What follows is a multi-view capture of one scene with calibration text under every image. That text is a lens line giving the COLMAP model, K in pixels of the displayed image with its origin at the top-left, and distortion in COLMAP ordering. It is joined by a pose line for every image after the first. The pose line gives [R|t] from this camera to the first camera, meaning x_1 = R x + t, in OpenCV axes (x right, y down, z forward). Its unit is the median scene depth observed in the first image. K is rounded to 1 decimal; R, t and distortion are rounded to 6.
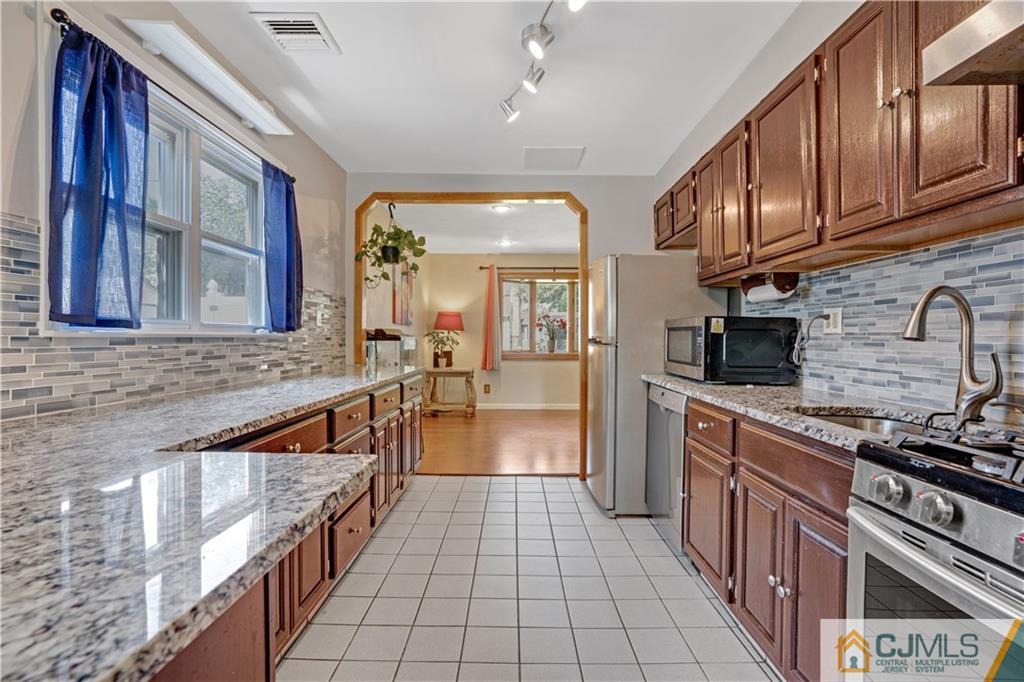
lens RADIAL K [[484.0, 0, 521.1], [0, 484.0, 339.0], [0, 0, 1]] dist [-0.043426, 0.014733]
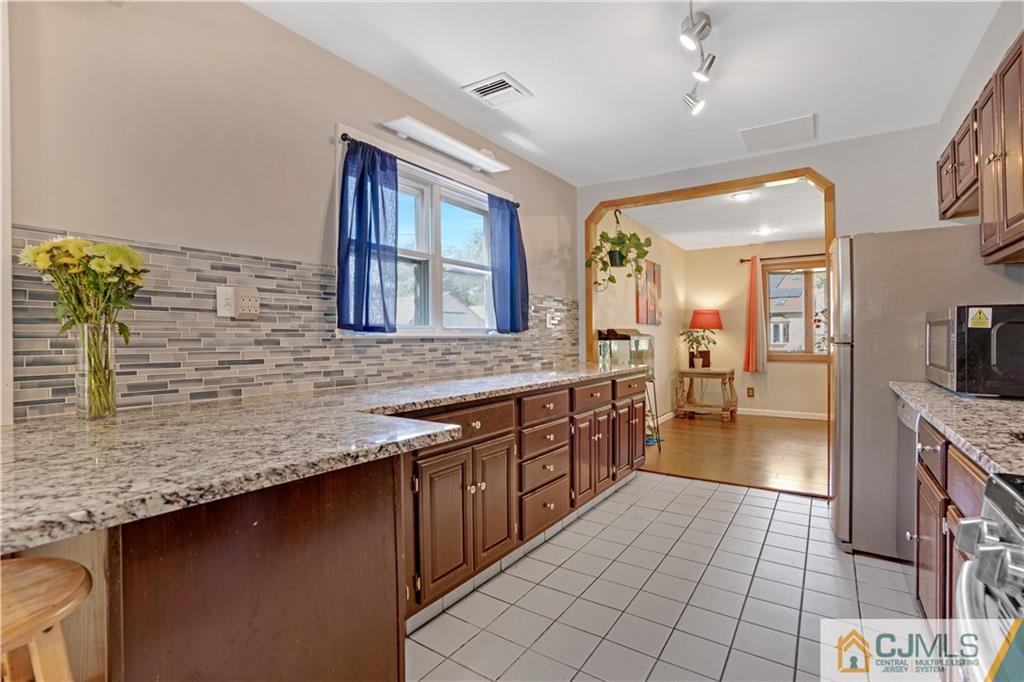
lens RADIAL K [[484.0, 0, 508.9], [0, 484.0, 336.9], [0, 0, 1]] dist [-0.043426, 0.014733]
pose [[0.823963, -0.006981, -0.566601, 0.191671], [0.005217, 0.999975, -0.004735, 0.000417], [0.566620, 0.000946, 0.823979, -0.006758]]
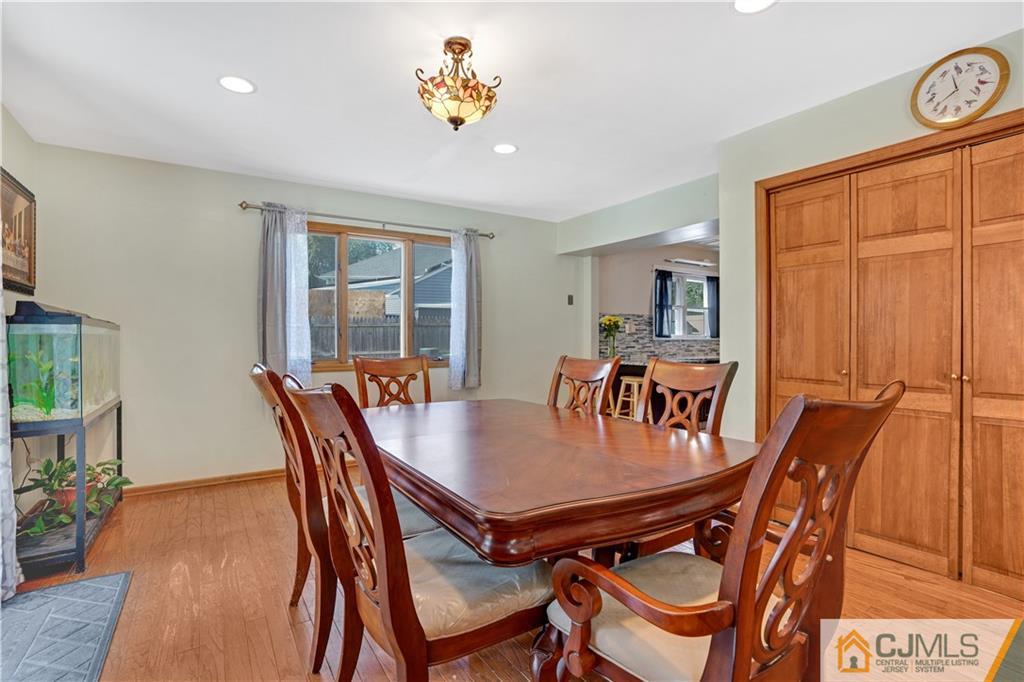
lens RADIAL K [[484.0, 0, 520.8], [0, 484.0, 340.1], [0, 0, 1]] dist [-0.043426, 0.014733]
pose [[0.564069, -0.001548, -0.825726, 1.065216], [-0.000166, 0.999998, -0.001988, 0.003092], [0.825728, 0.001258, 0.564067, -1.360533]]
